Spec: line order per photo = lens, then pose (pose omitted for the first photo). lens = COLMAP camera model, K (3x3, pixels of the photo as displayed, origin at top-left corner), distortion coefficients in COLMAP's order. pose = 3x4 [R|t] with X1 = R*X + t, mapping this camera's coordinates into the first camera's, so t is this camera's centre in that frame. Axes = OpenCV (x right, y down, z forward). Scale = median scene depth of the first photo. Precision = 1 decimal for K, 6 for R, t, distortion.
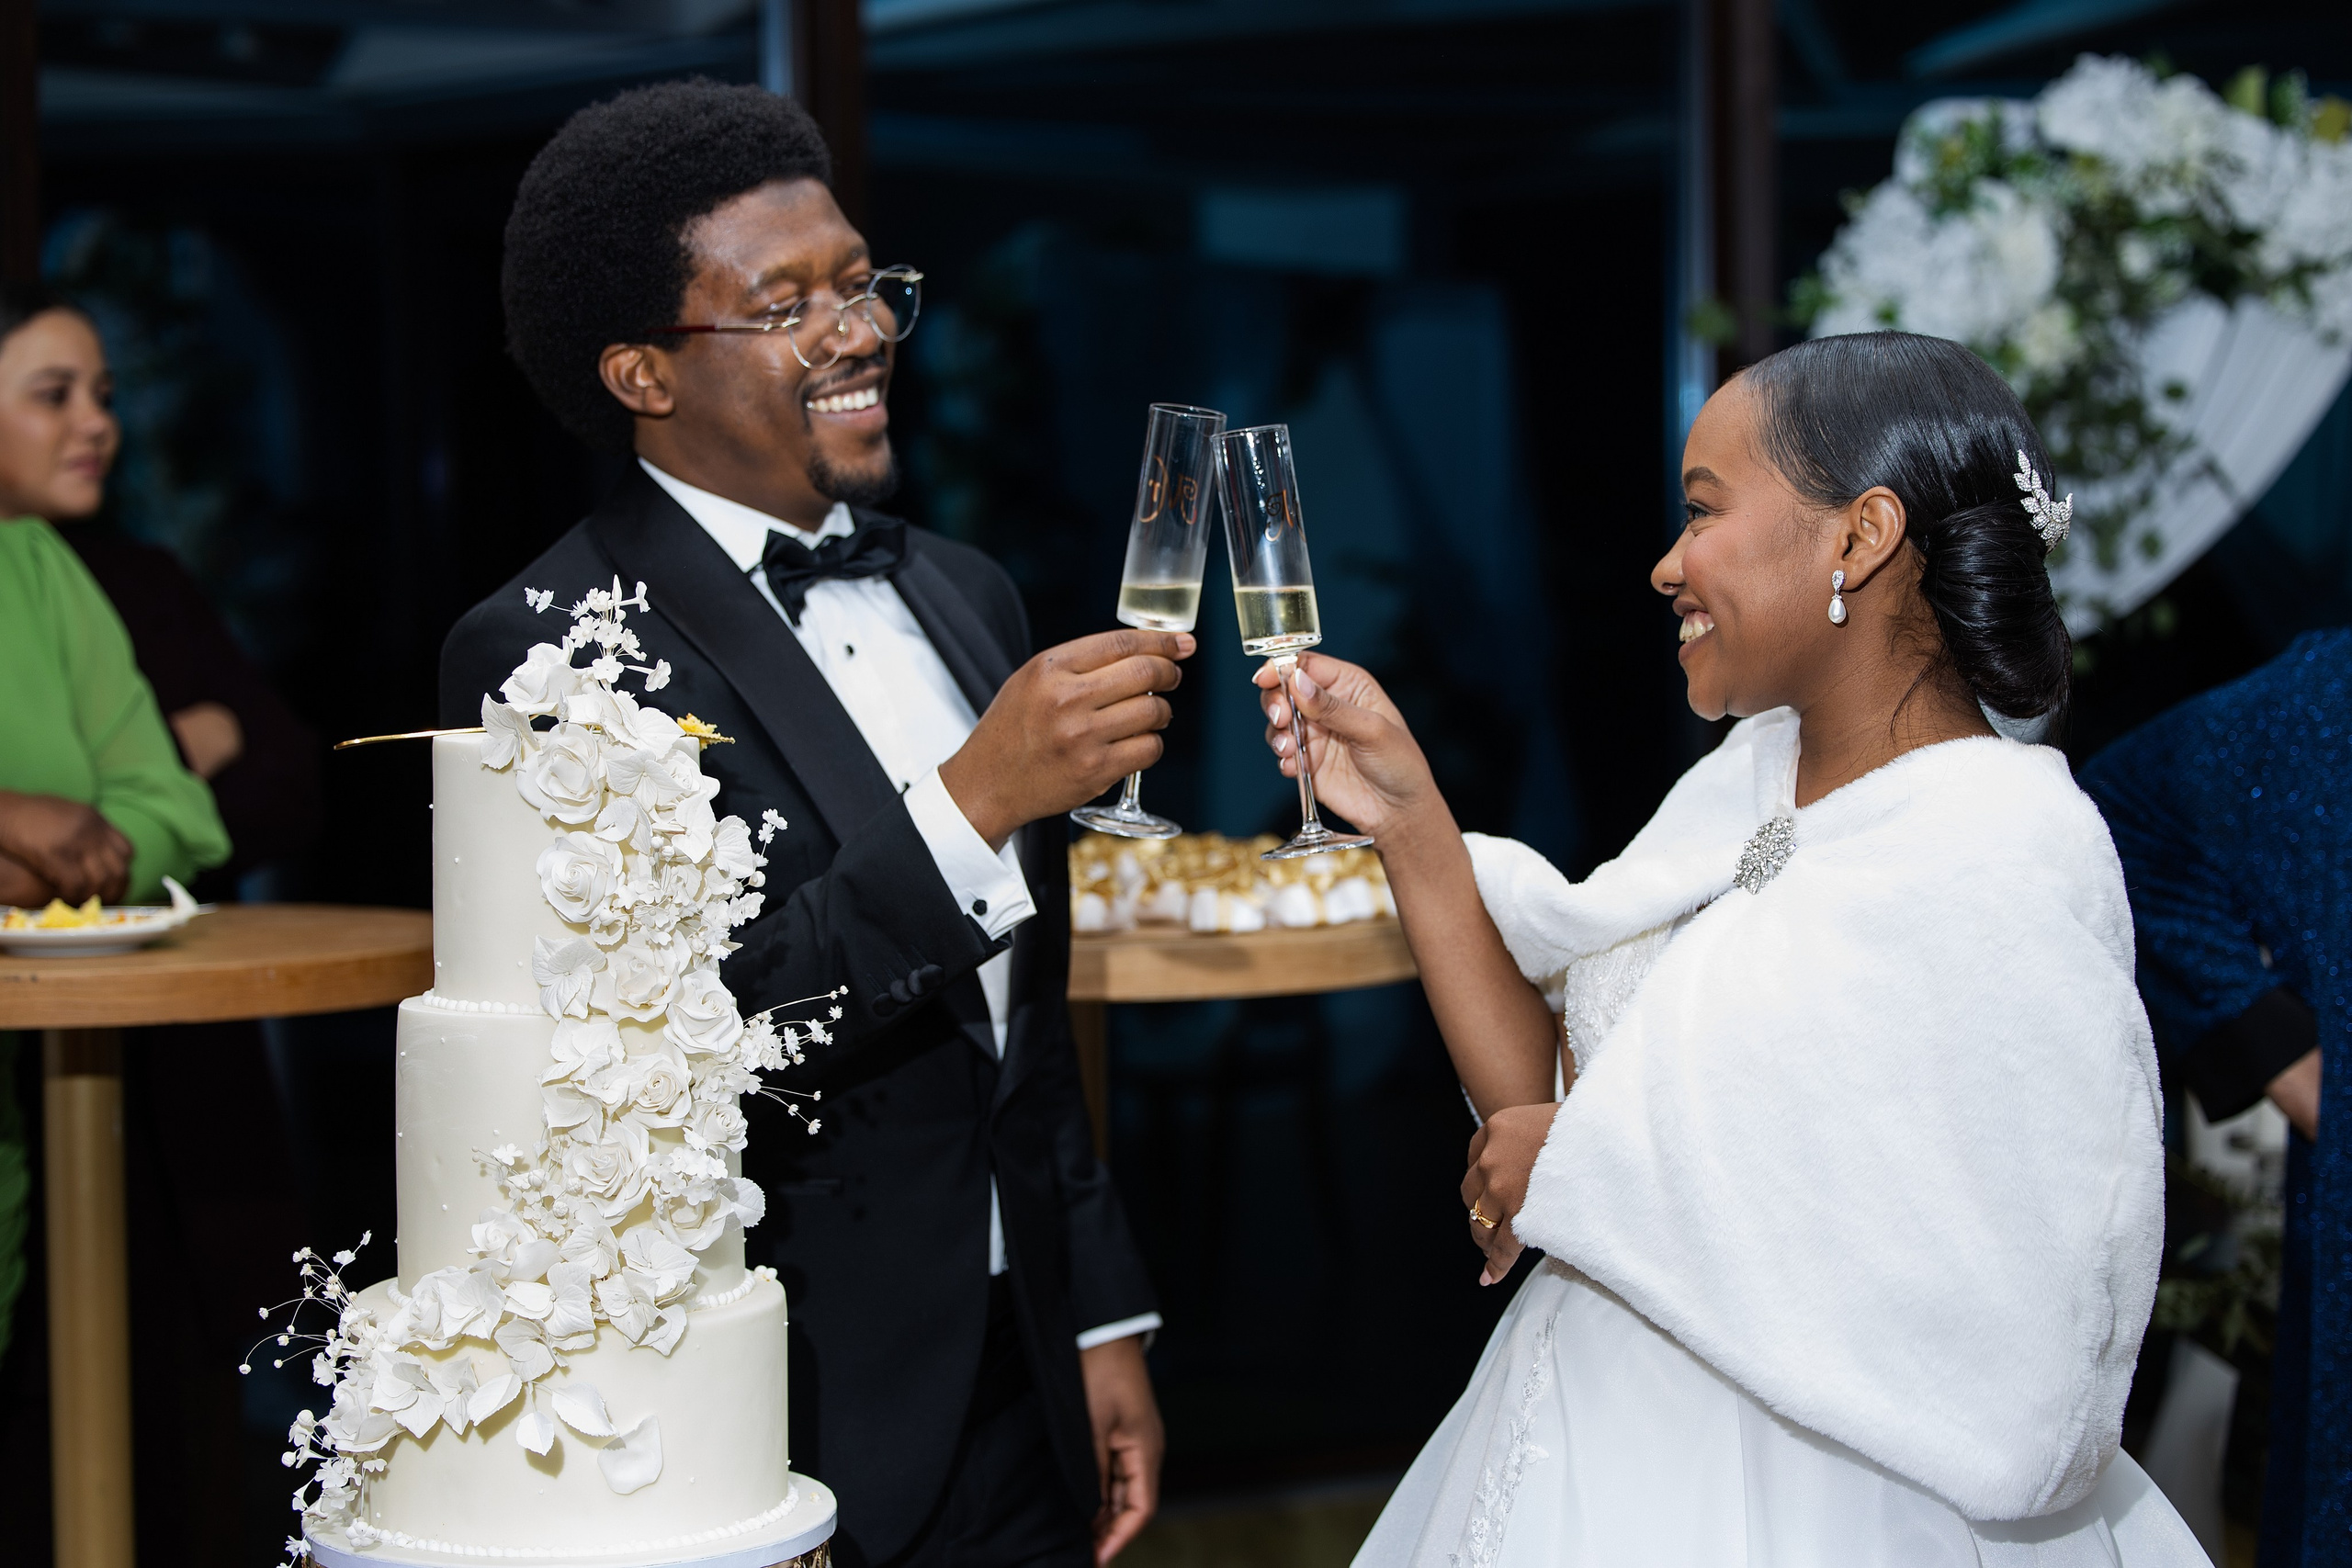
lens RADIAL K [[4781.2, 0, 1166.1], [0, 4781.2, 781.8], [0, 0, 1]] dist [0.048586, -0.229486]
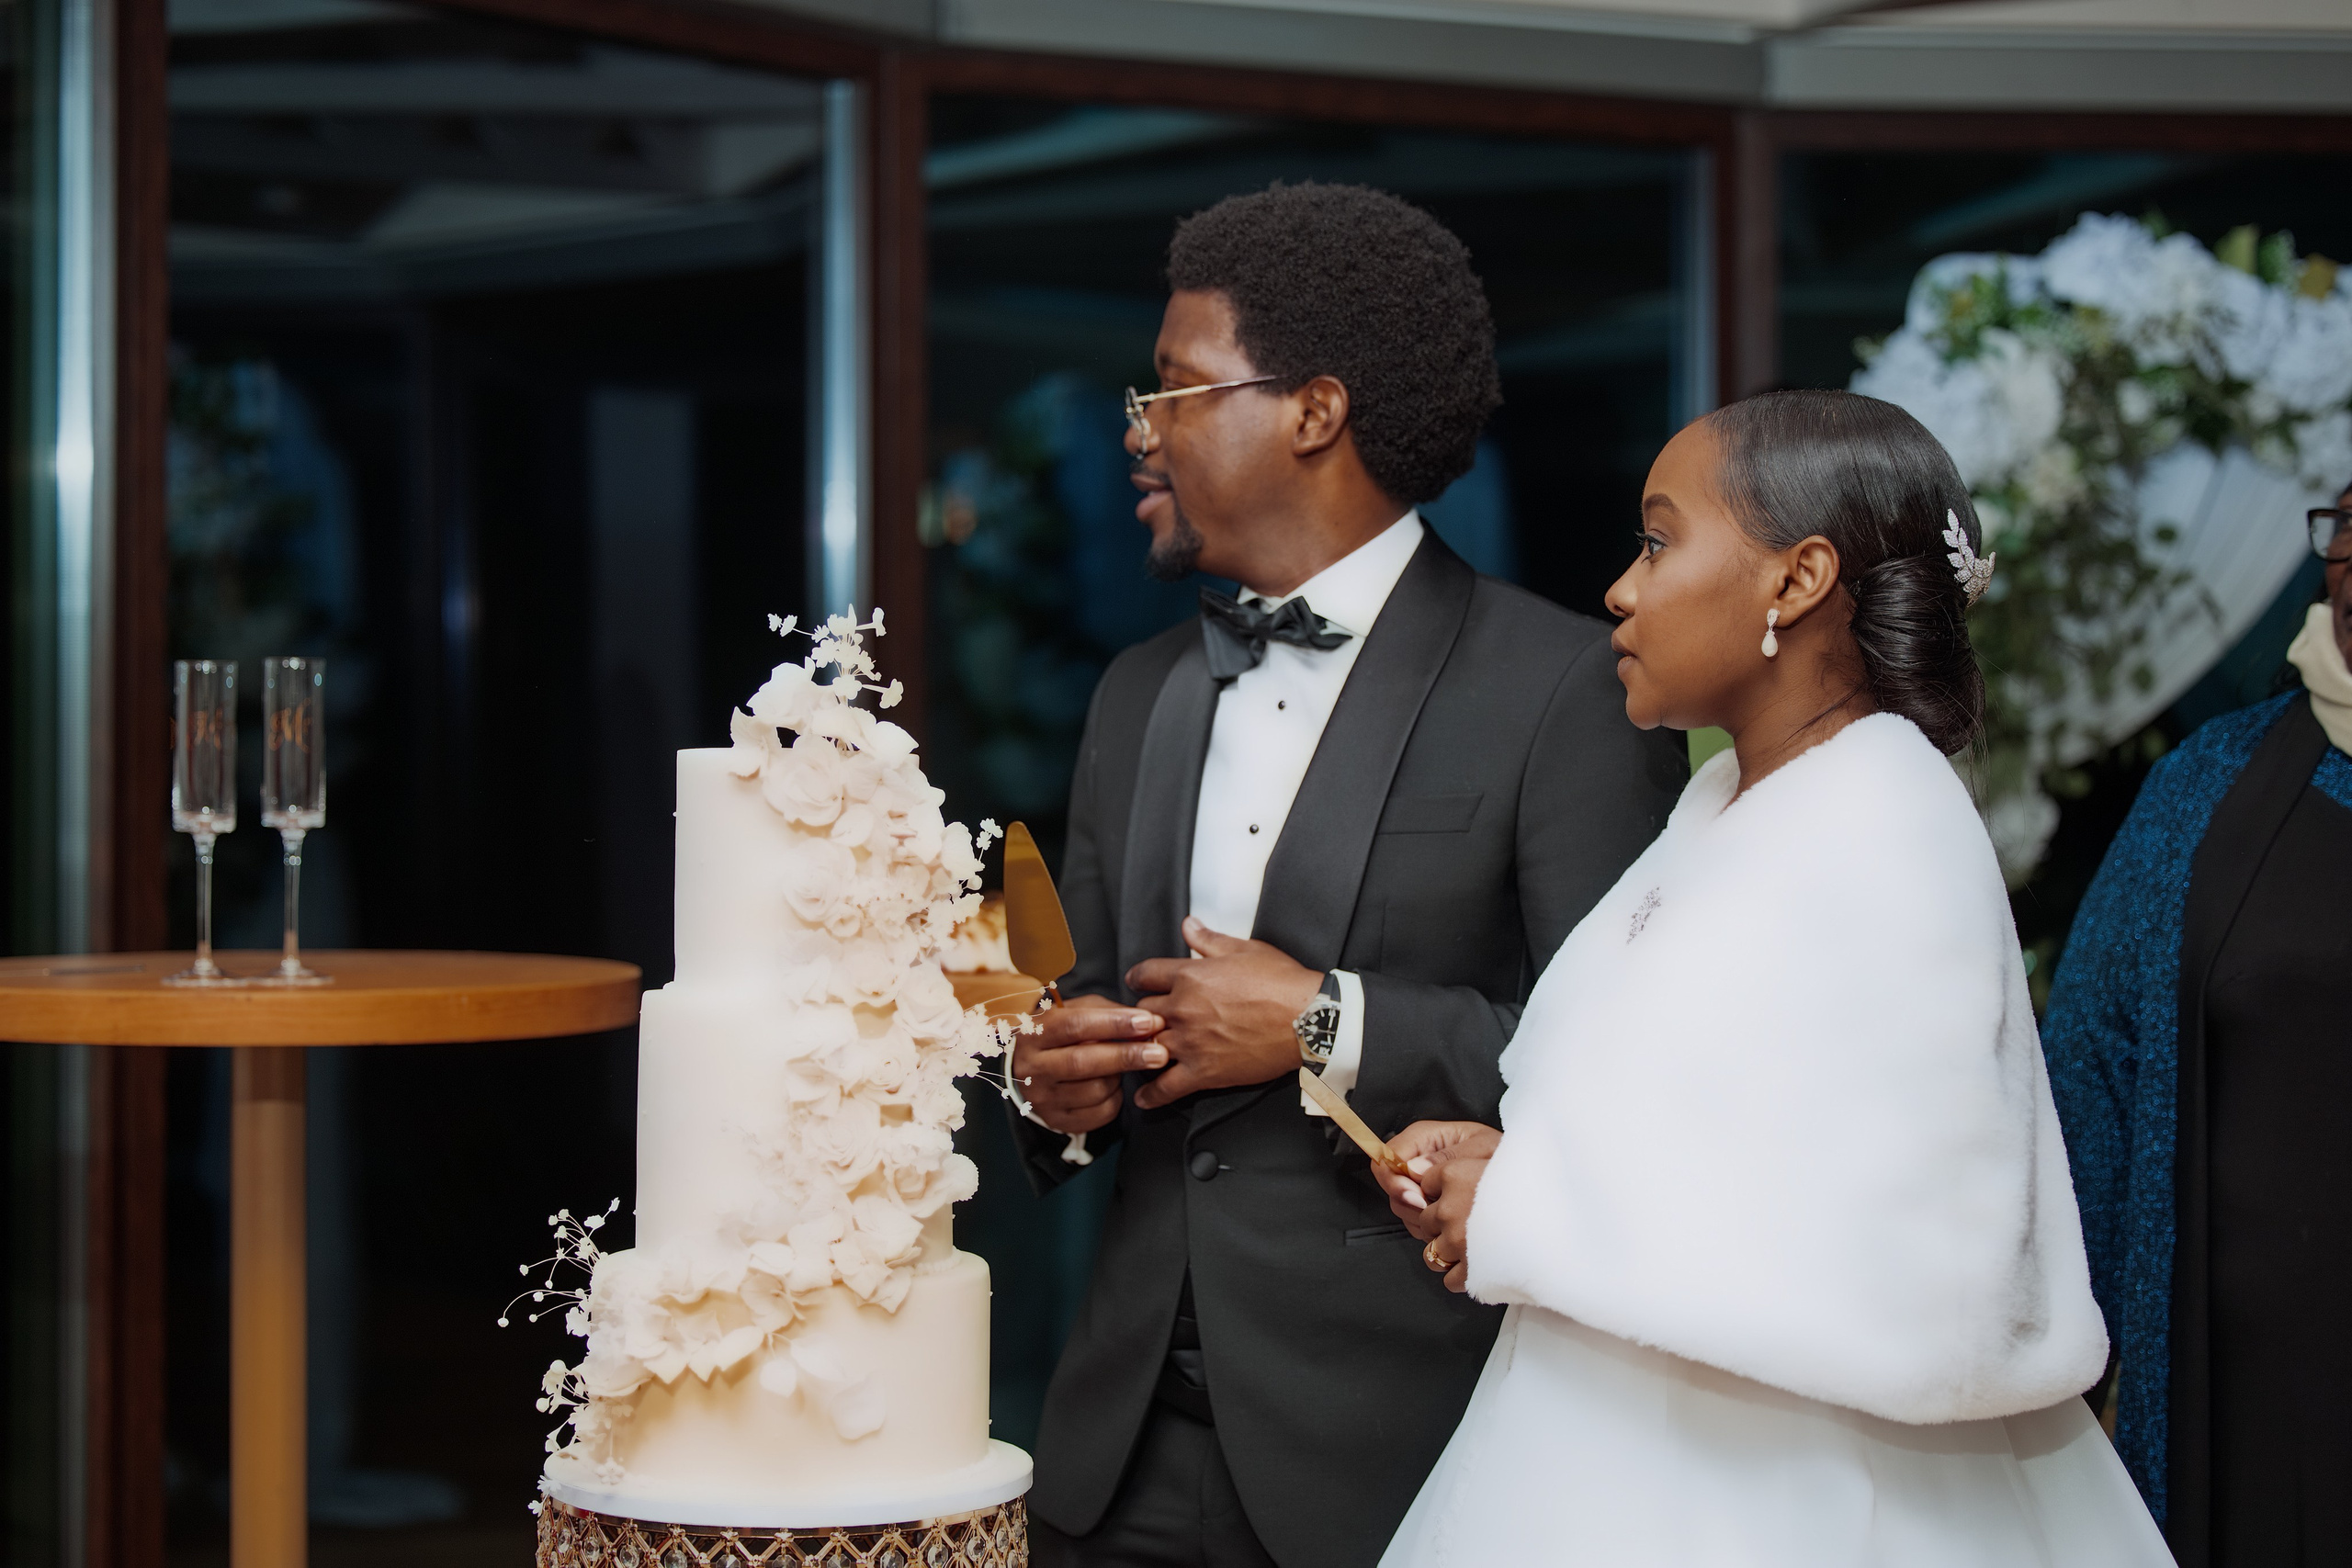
lens RADIAL K [[4738.2, 0, 1172.6], [0, 4738.2, 784.2], [0, 0, 1]] dist [0.006260, -0.066193]
pose [[0.999723, 0.013833, 0.019065, -0.061743], [-0.013057, 0.999105, -0.040226, 0.041280], [-0.019605, 0.039966, 0.999009, -0.087917]]
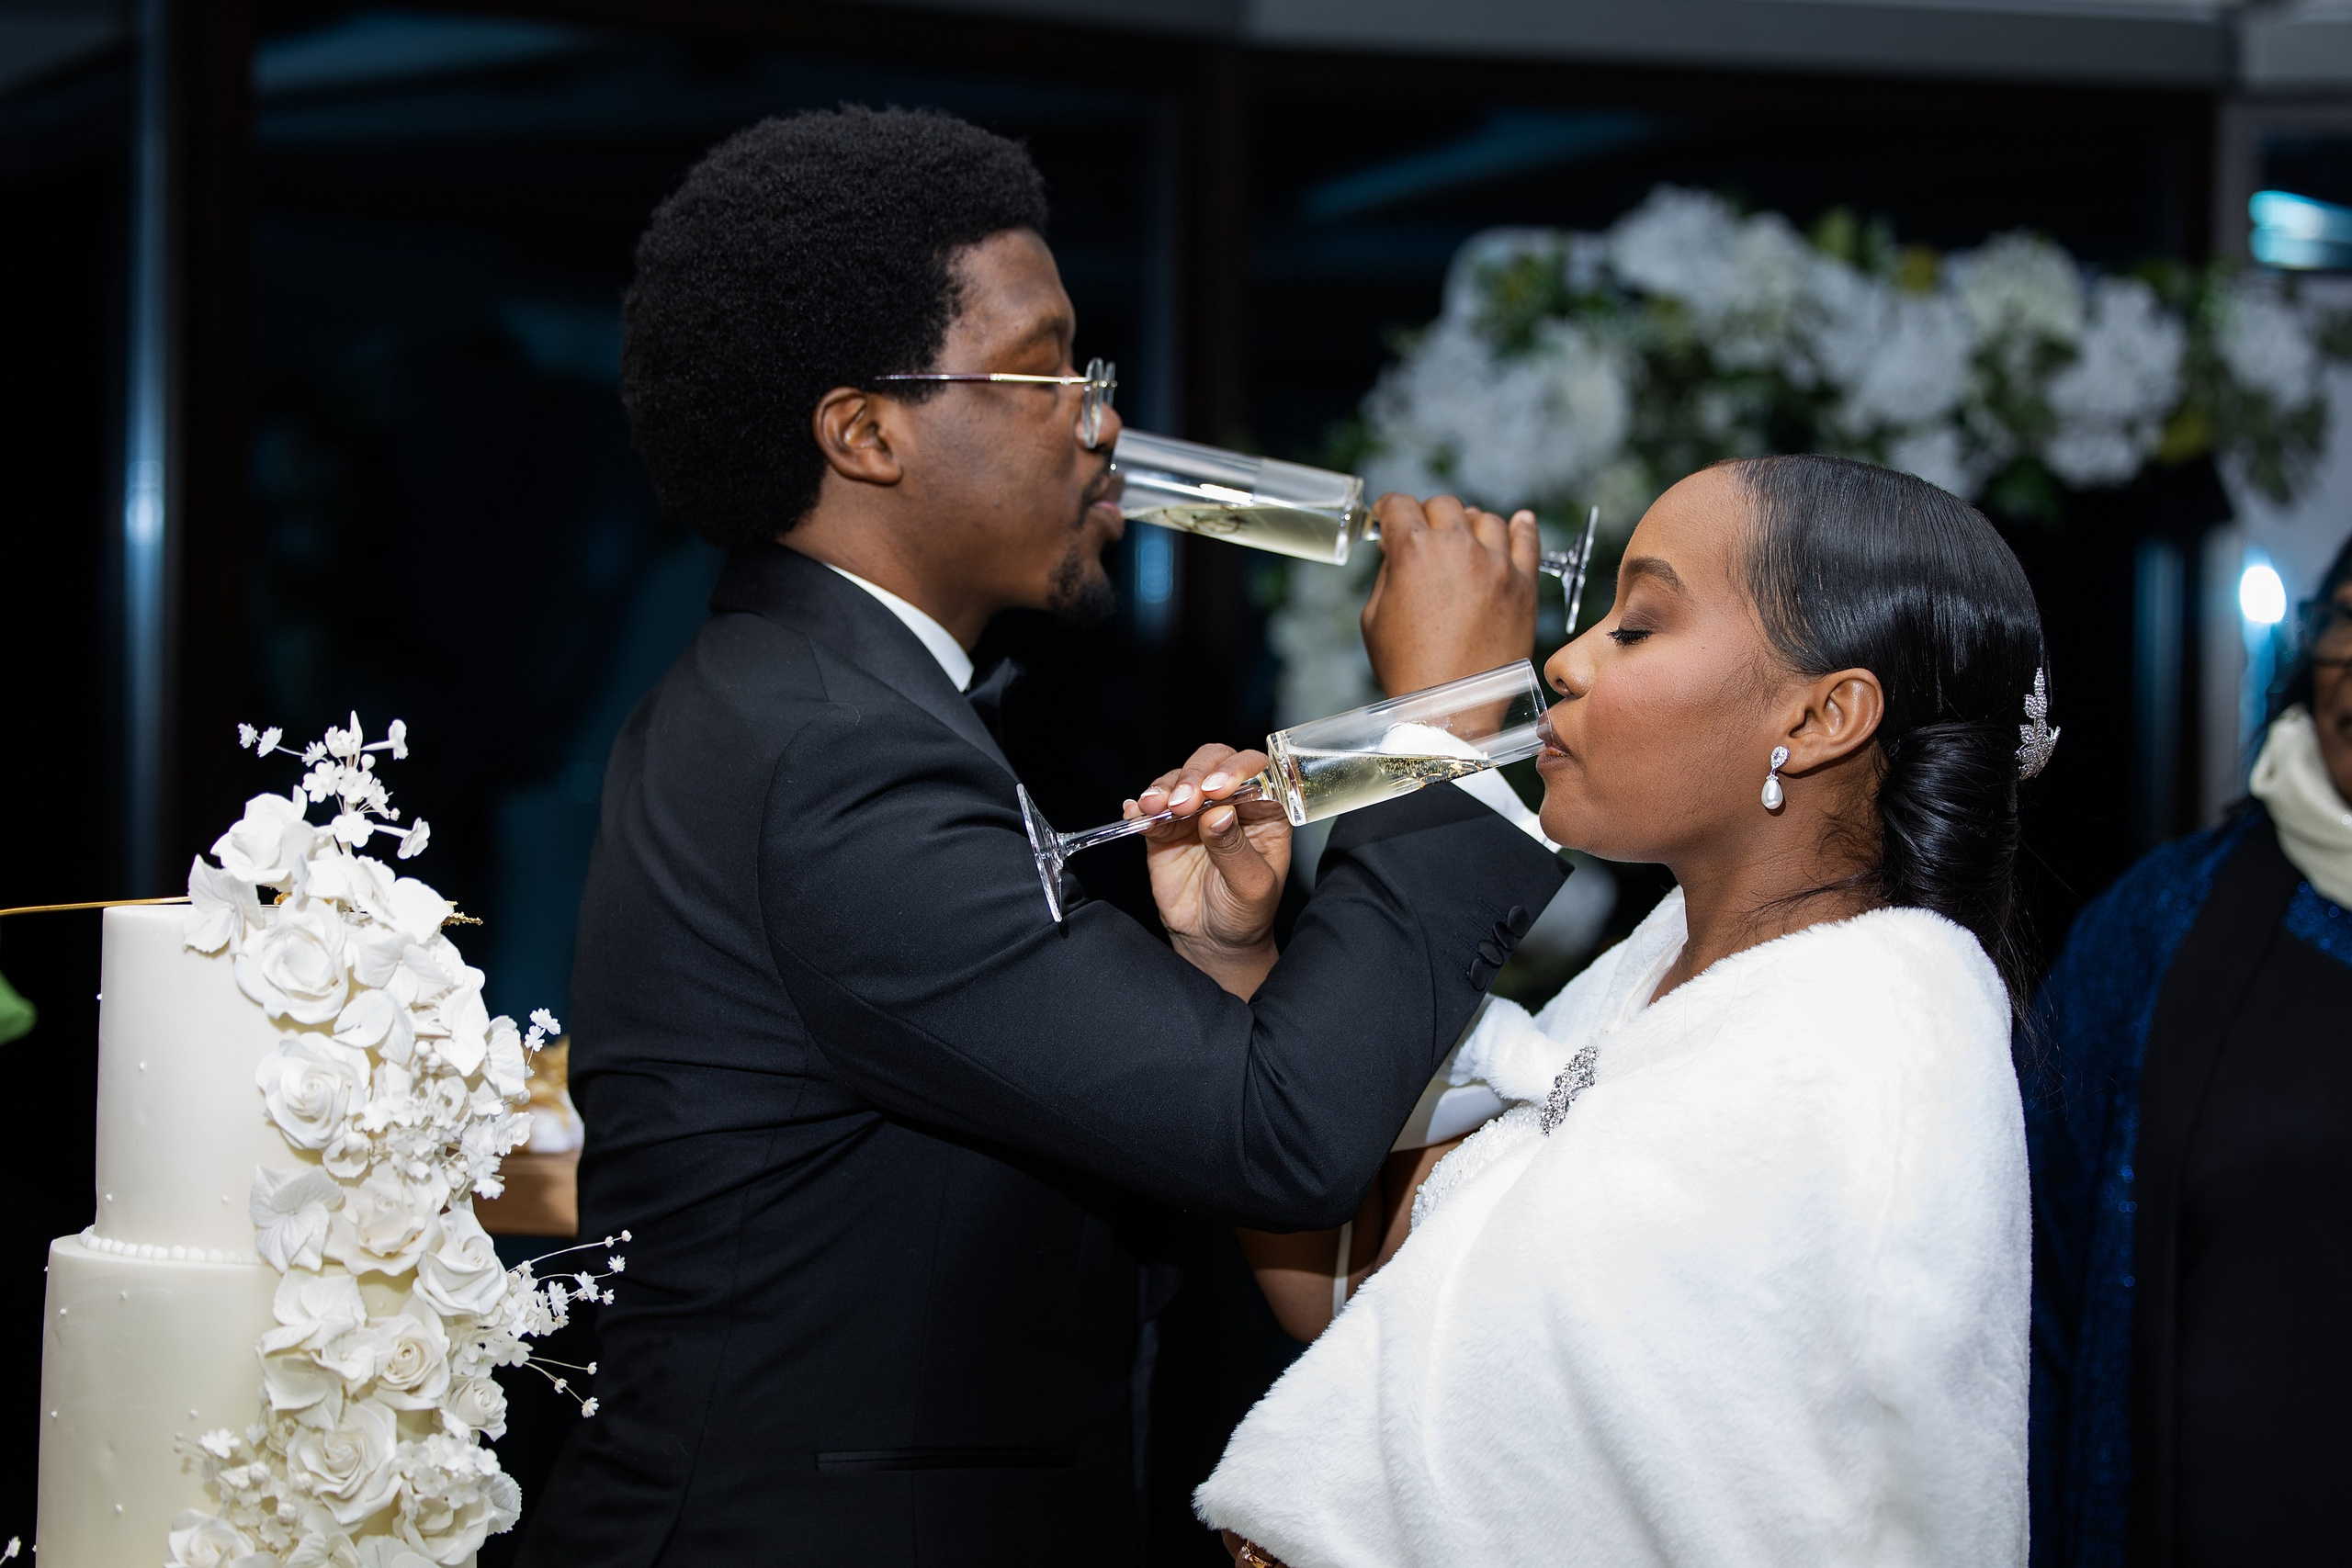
lens RADIAL K [[5138.6, 0, 1174.4], [0, 5138.6, 778.7], [0, 0, 1]] dist [0.003622, 0.207296]
pose [[0.985130, 0.026586, 0.169741, -0.126371], [-0.020347, 0.999056, -0.038394, -0.001892], [-0.170601, 0.034369, 0.984741, 0.134161]]
